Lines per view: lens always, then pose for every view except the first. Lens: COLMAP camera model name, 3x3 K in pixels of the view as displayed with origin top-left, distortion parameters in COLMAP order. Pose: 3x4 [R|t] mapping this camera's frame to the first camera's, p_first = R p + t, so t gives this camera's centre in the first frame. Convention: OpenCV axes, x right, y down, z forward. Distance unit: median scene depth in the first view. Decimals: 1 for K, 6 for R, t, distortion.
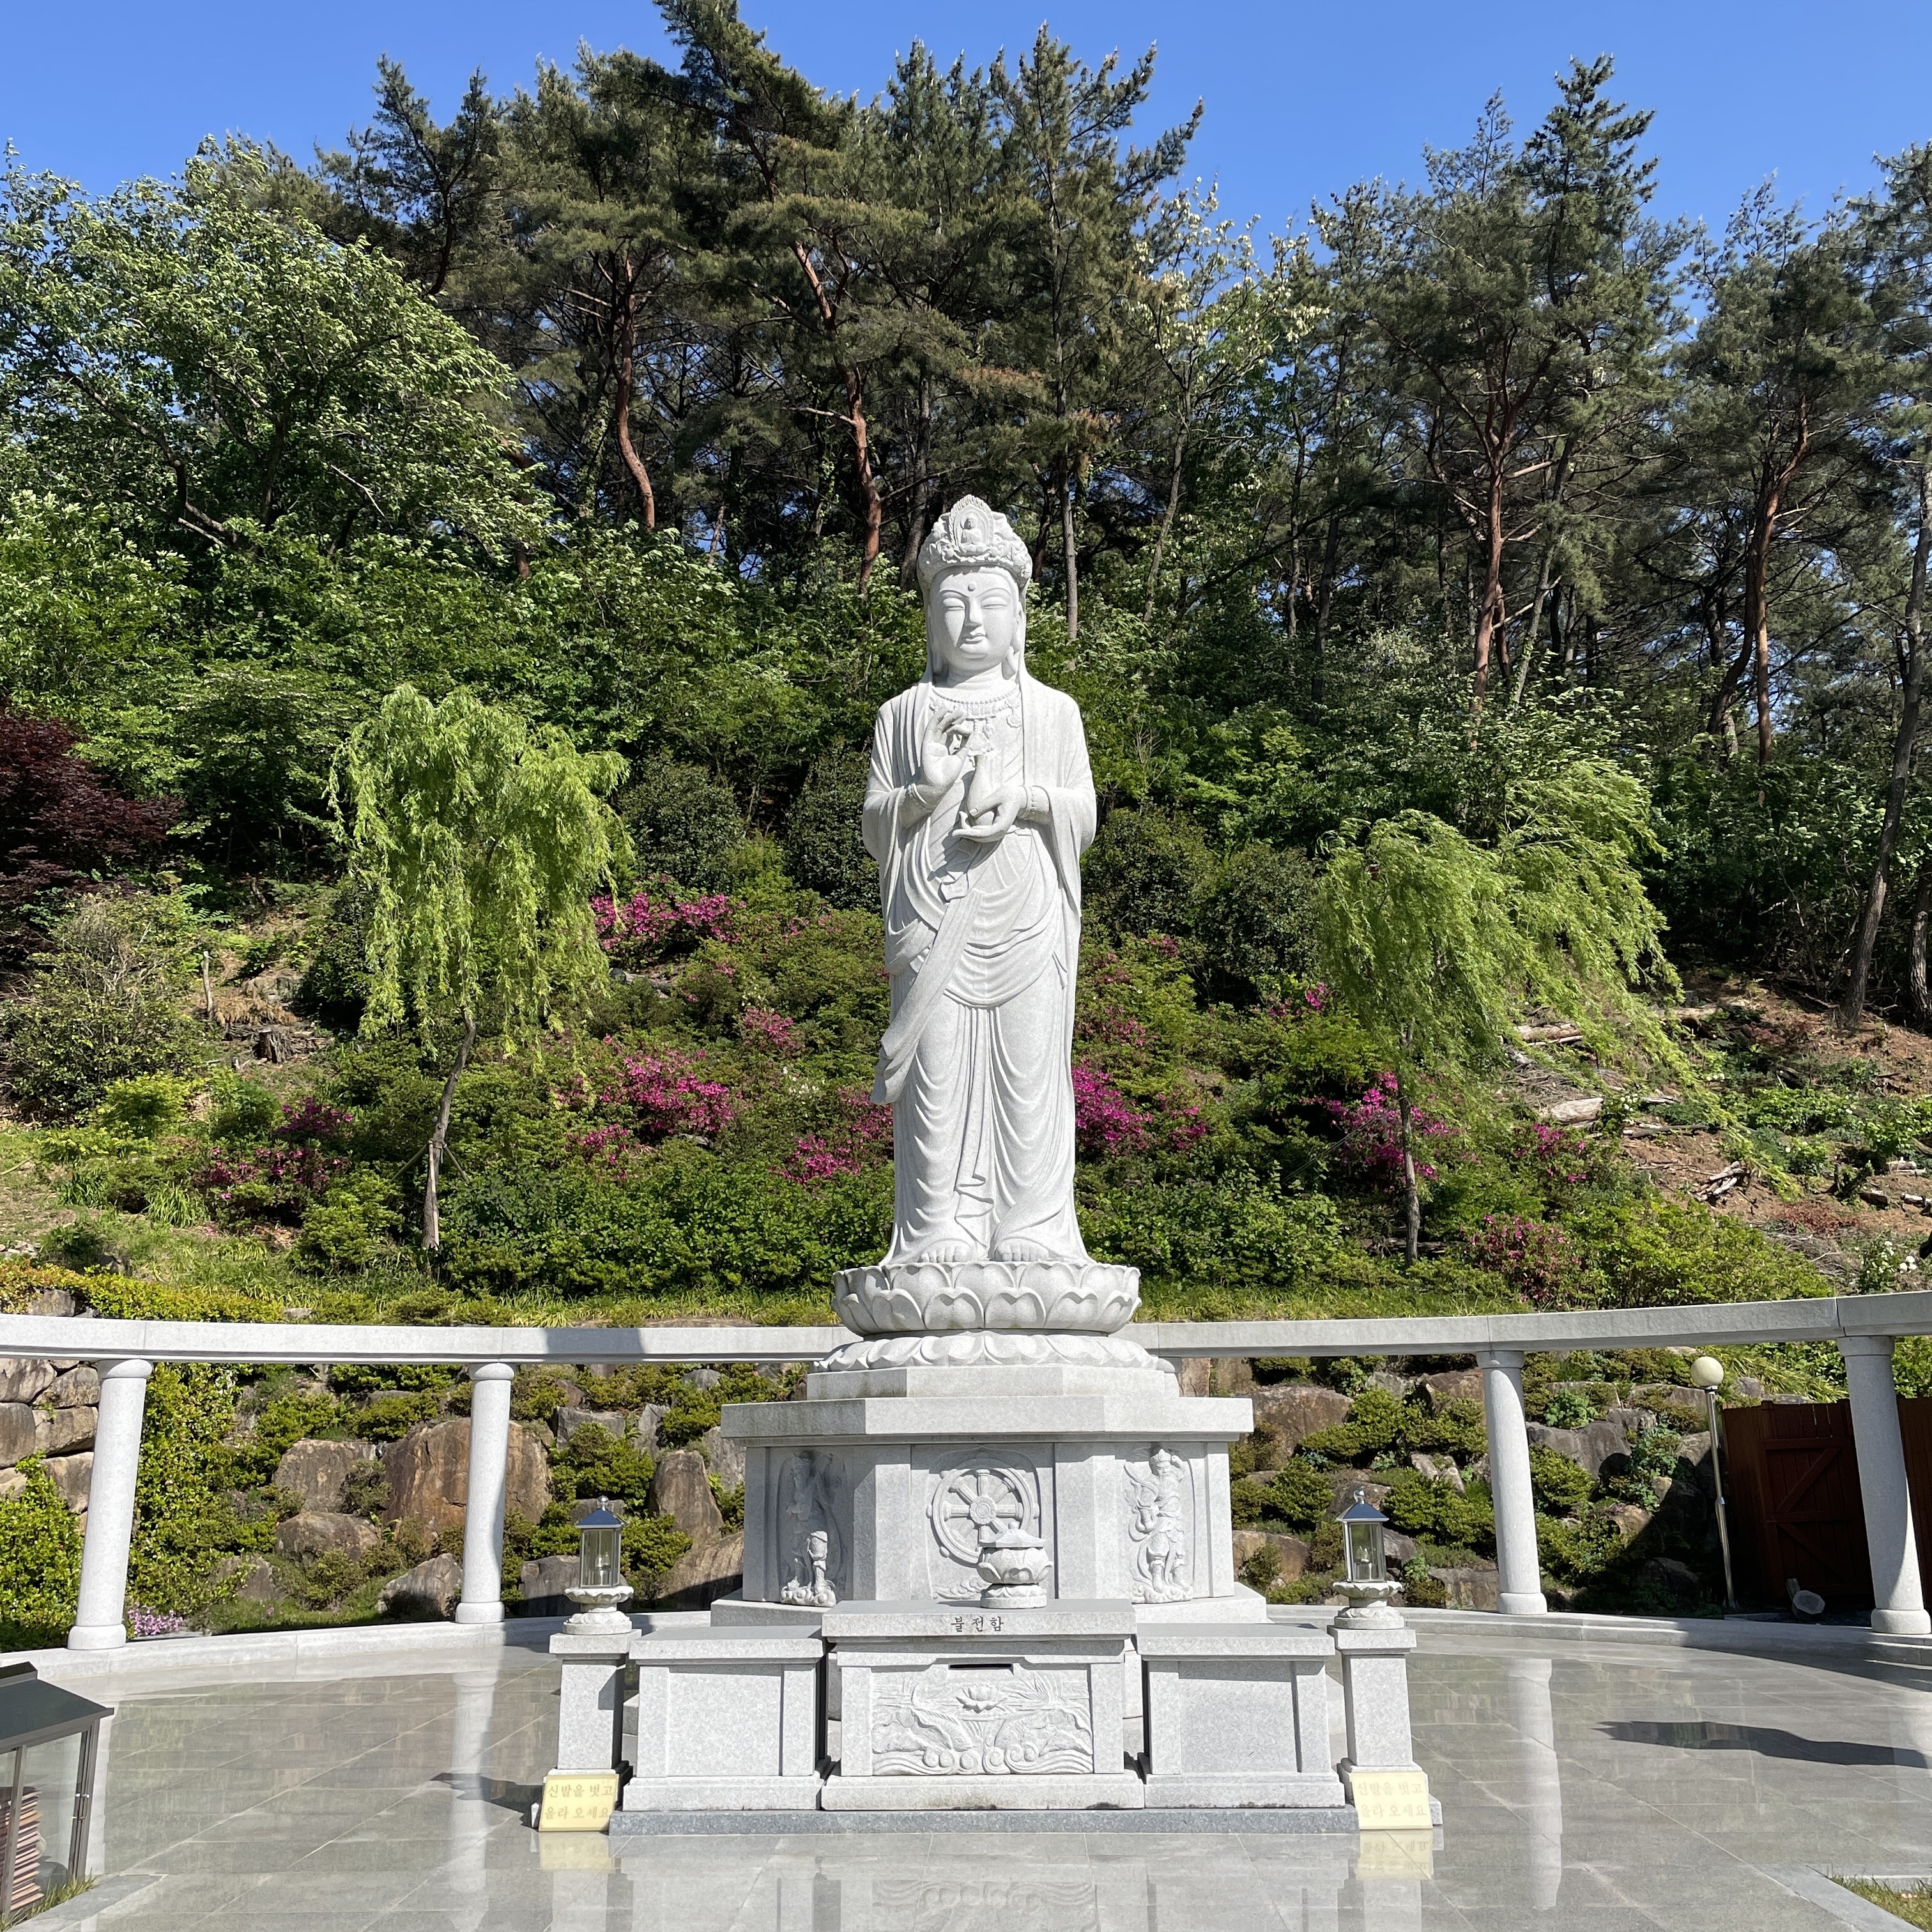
lens RADIAL K [[1955.7, 0, 971.3], [0, 1955.7, 942.3], [0, 0, 1]] dist [0.116255, -0.146080]
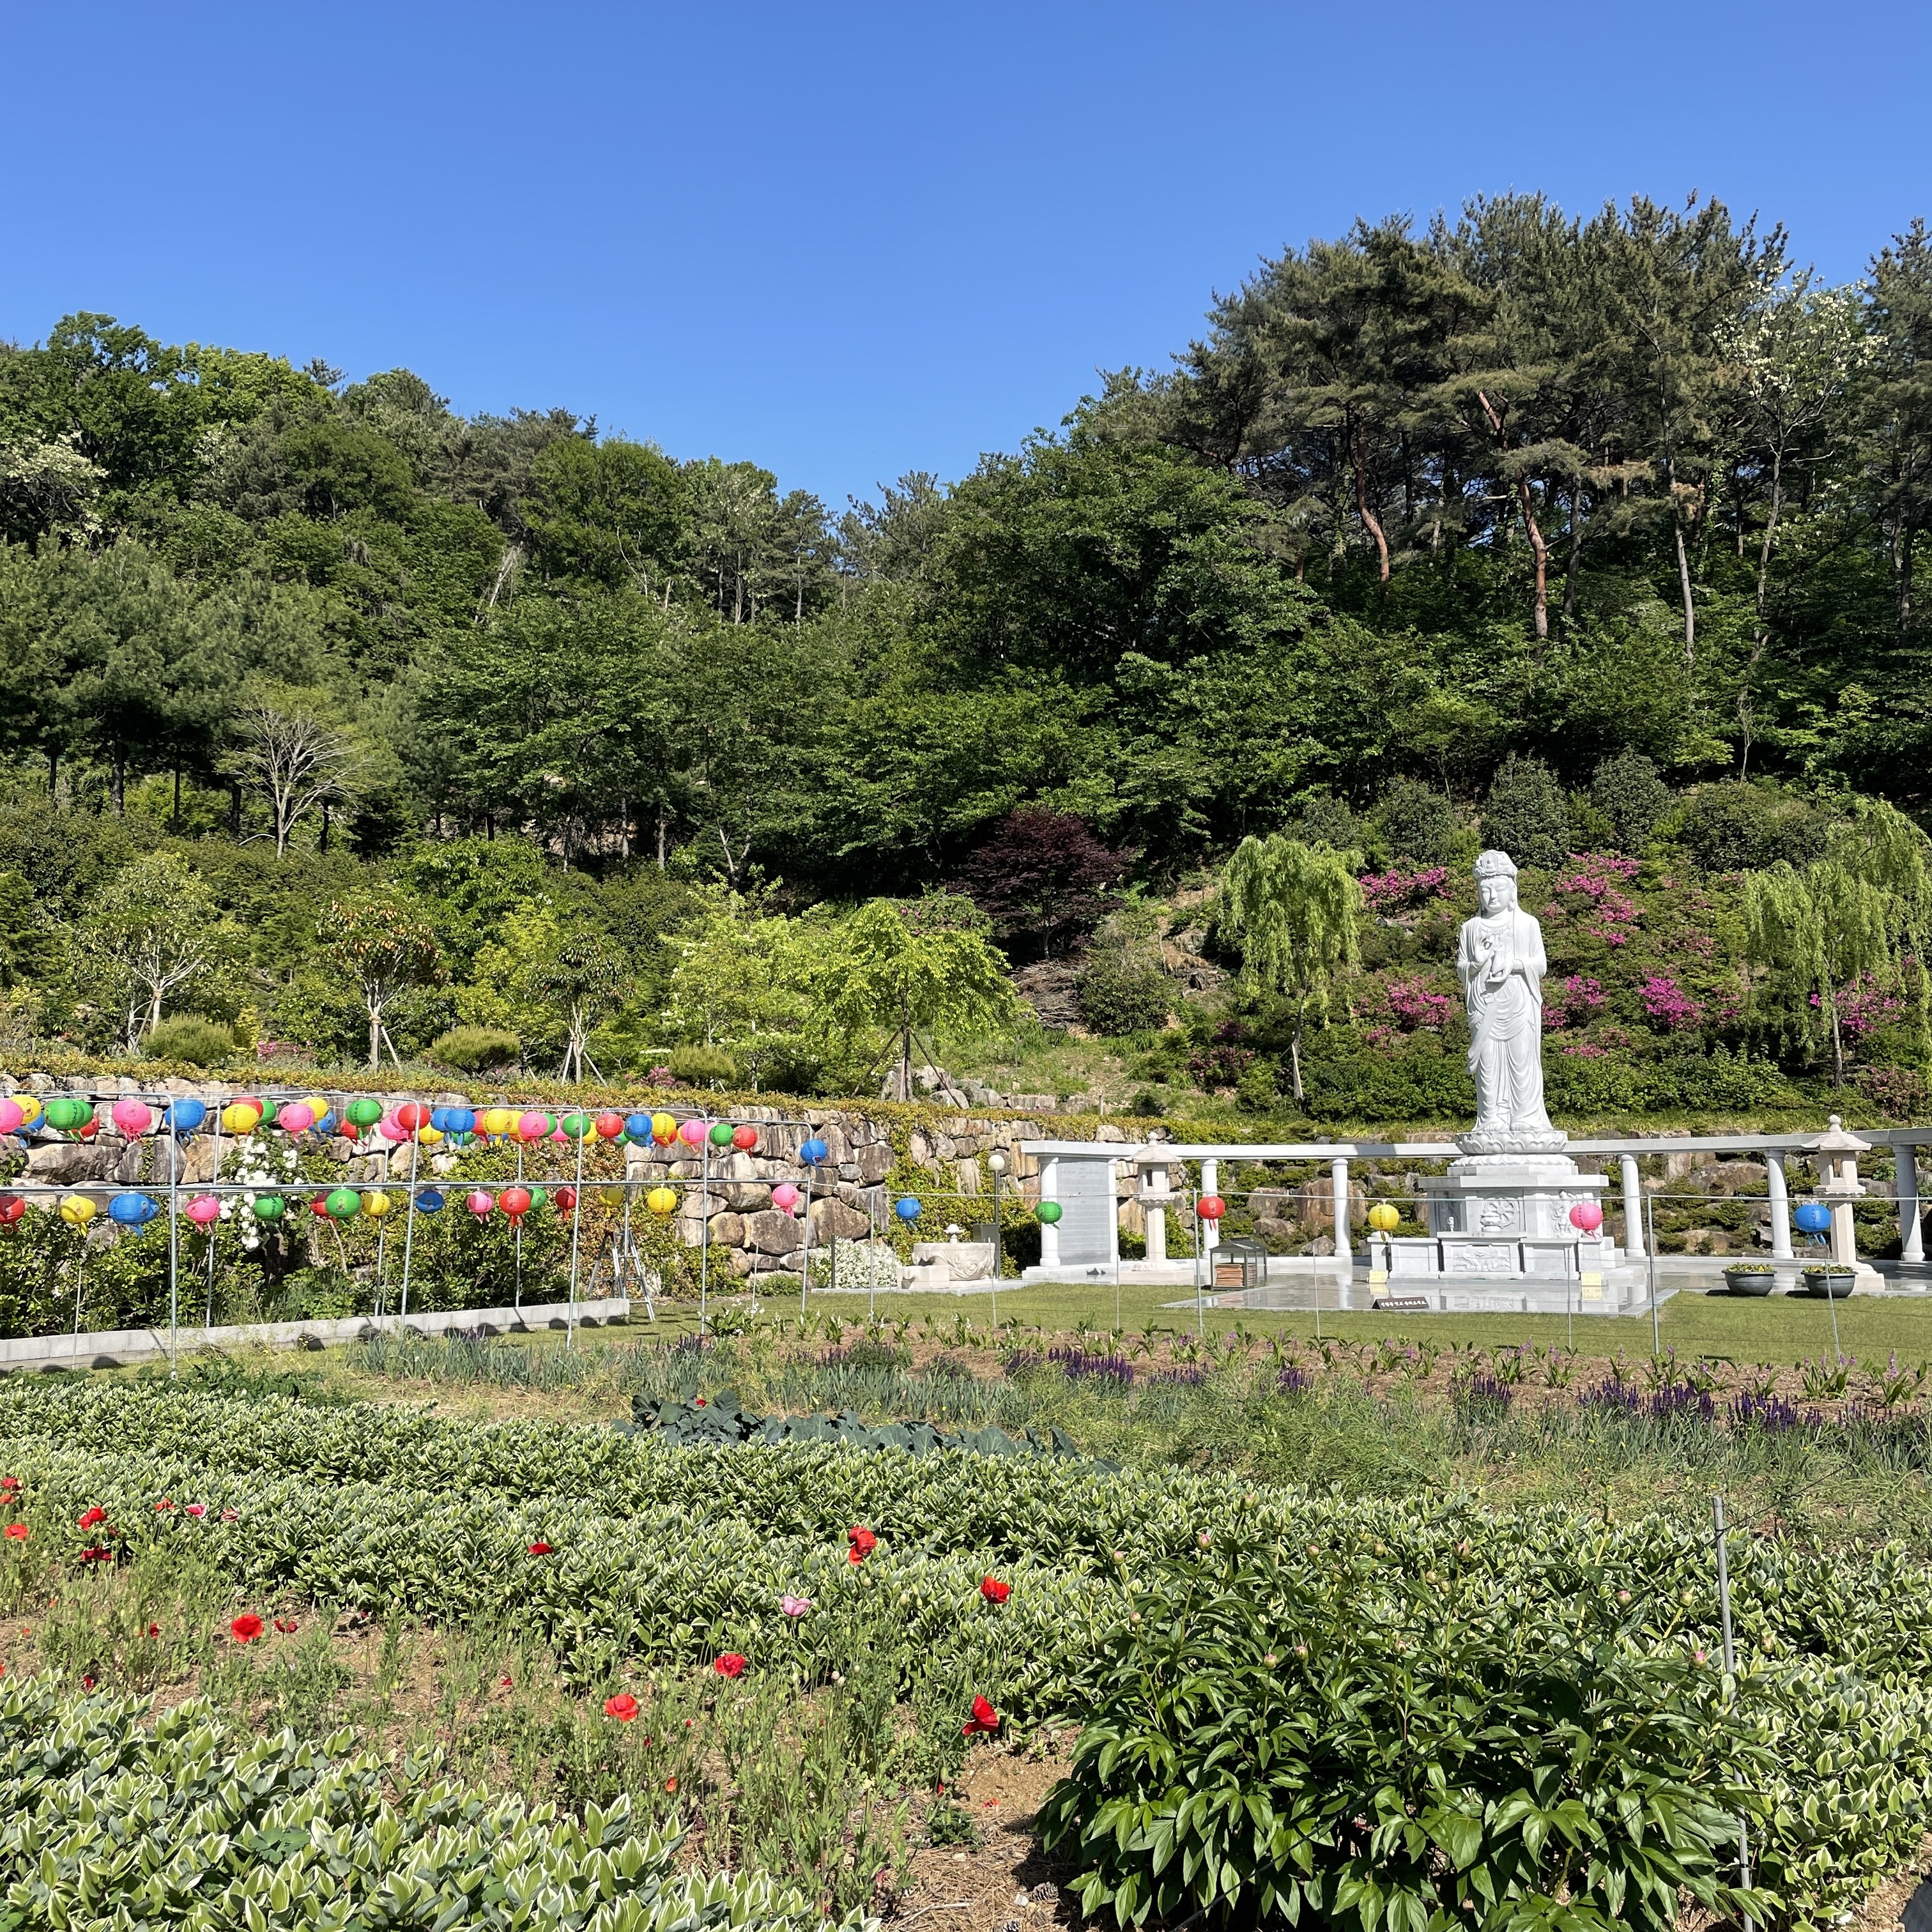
lens RADIAL K [[1955.7, 0, 971.3], [0, 1955.7, 942.3], [0, 0, 1]] dist [0.116255, -0.146080]
pose [[0.919835, -0.055626, -0.388343, 0.256841], [0.102587, 0.989558, 0.101245, -0.294689], [0.378656, -0.132968, 0.915936, -1.169836]]
